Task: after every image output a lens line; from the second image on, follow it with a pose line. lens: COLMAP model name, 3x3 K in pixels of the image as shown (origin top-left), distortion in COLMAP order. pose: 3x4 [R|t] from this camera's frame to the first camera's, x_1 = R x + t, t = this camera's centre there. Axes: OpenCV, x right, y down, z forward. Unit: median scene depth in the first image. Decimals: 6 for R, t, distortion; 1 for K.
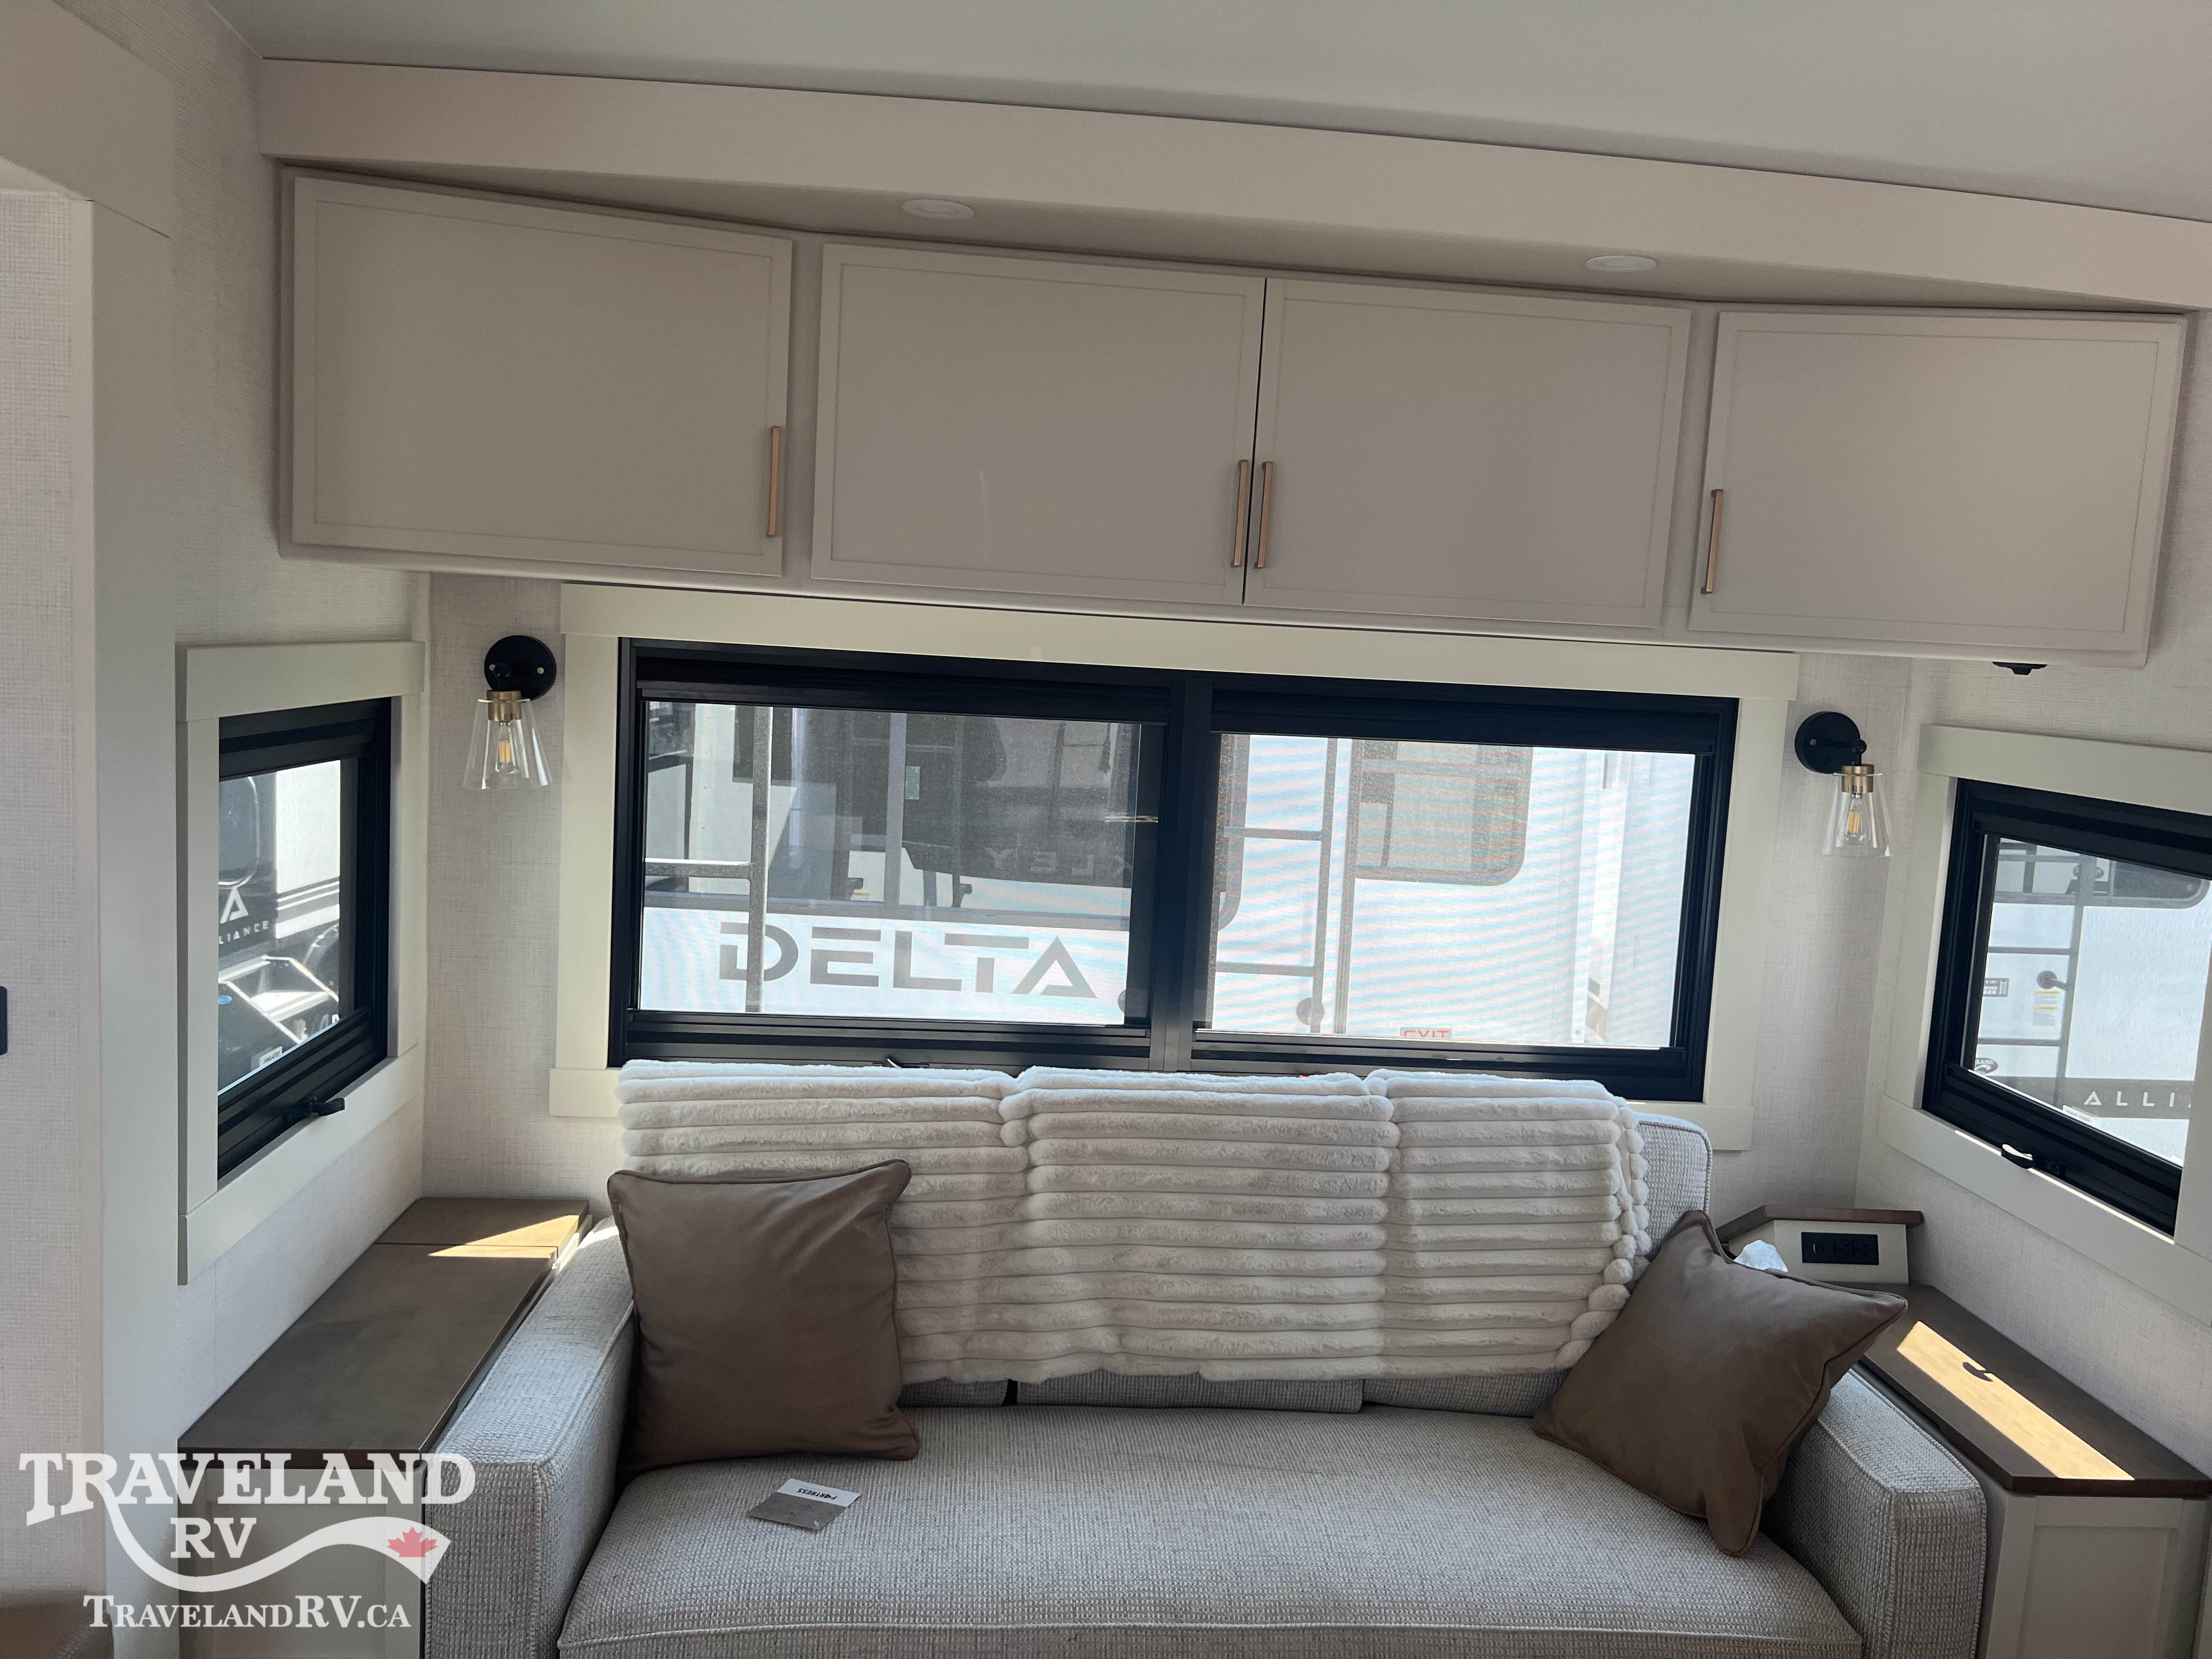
lens RADIAL K [[1663.1, 0, 1114.8], [0, 1663.1, 827.7], [0, 0, 1]] dist [0.049783, -0.063299]
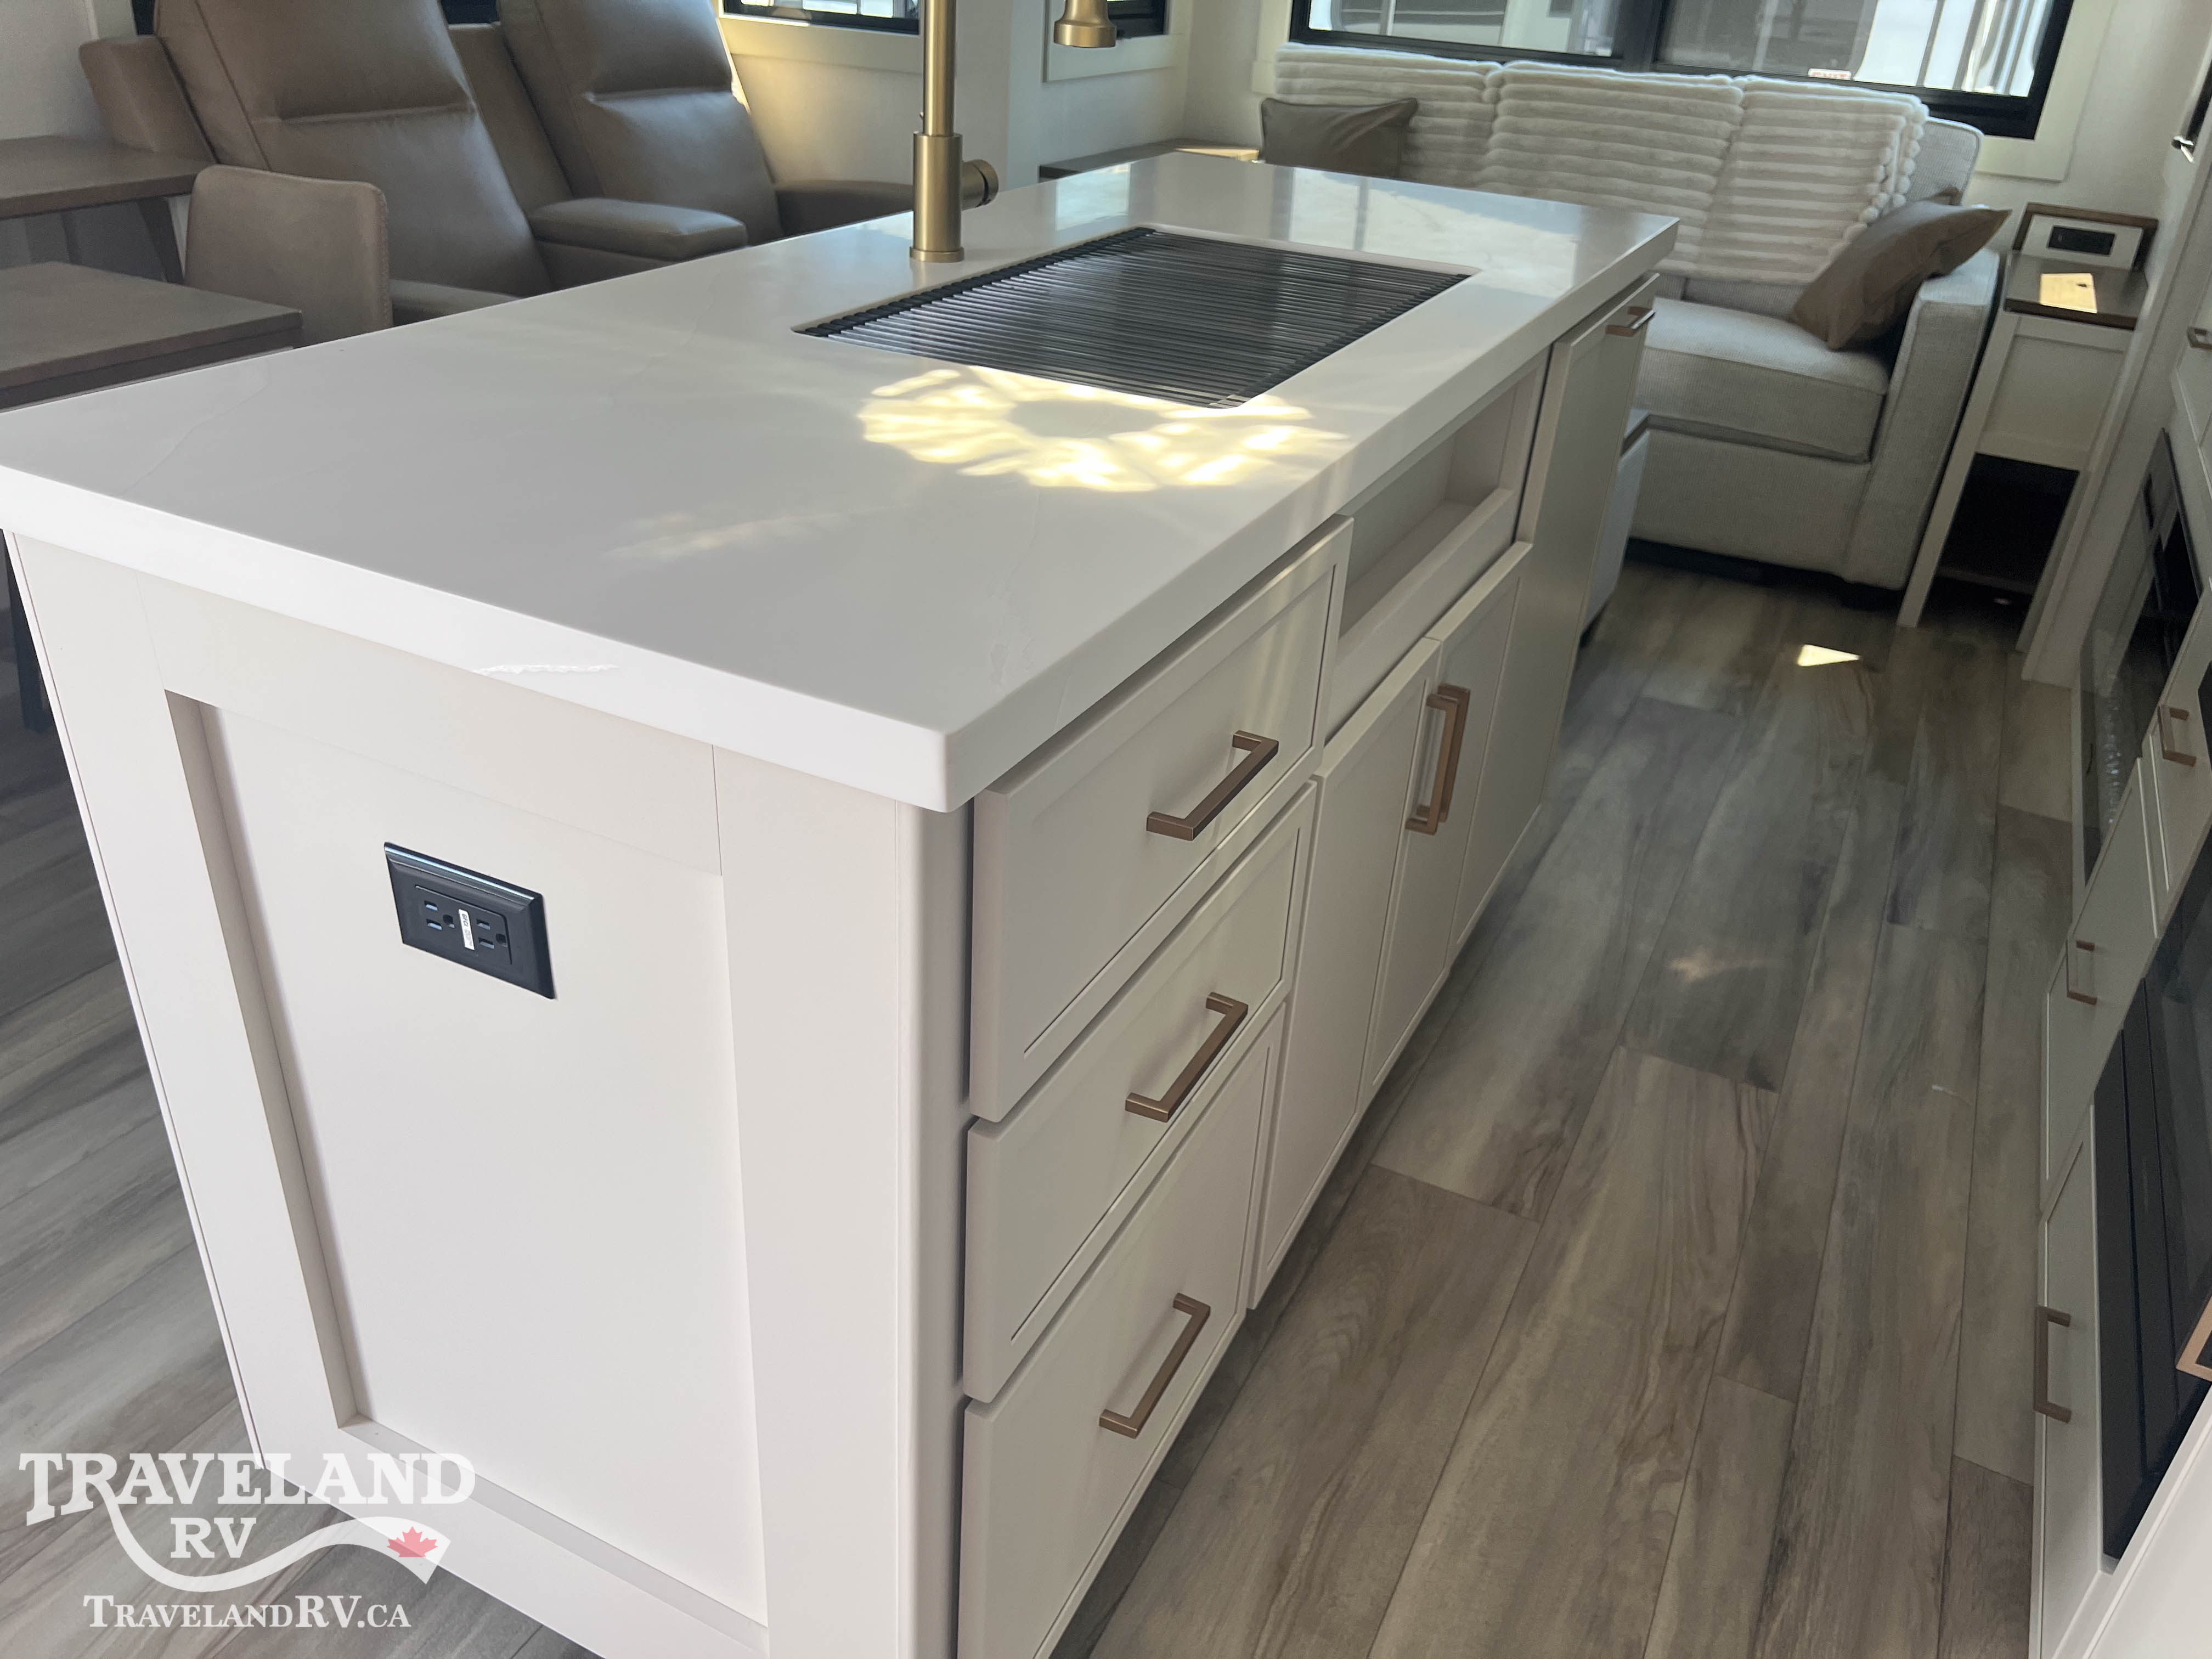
lens RADIAL K [[1663.1, 0, 1100.8], [0, 1663.1, 832.5], [0, 0, 1]] dist [0.049783, -0.063299]
pose [[0.849983, 0.244905, -0.466423, 0.567972], [-0.048722, 0.918122, 0.393291, 0.219142], [0.524552, -0.311565, 0.792321, -0.754595]]
